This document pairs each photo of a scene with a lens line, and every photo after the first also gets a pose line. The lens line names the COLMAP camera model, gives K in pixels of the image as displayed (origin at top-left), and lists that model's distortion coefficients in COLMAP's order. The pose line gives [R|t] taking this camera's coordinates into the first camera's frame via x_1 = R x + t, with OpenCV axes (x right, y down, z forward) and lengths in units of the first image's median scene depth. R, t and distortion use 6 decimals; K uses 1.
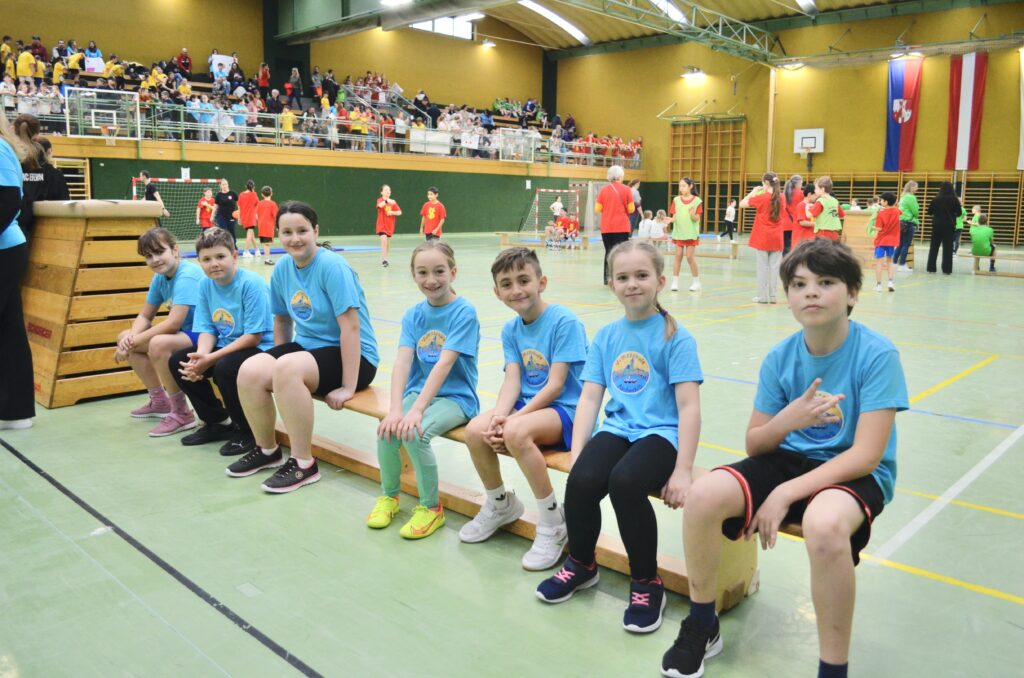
lens RADIAL K [[824.2, 0, 516.6], [0, 824.2, 315.5], [0, 0, 1]] dist [-0.060983, 0.001157]
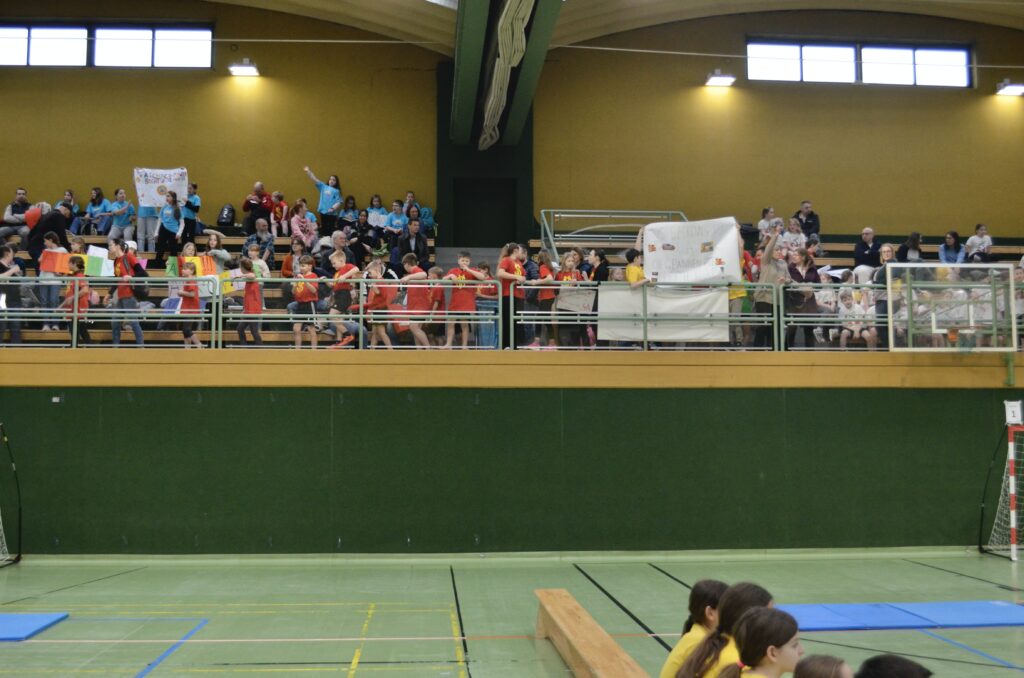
lens RADIAL K [[1086.0, 0, 512.0], [0, 1086.0, 339.0], [0, 0, 1]] dist [-0.054927, 0.022221]
pose [[0.733897, -0.072996, -0.675327, 0.182323], [-0.081501, 0.977564, -0.194234, -0.087524], [0.674353, 0.197588, 0.711482, 0.550214]]
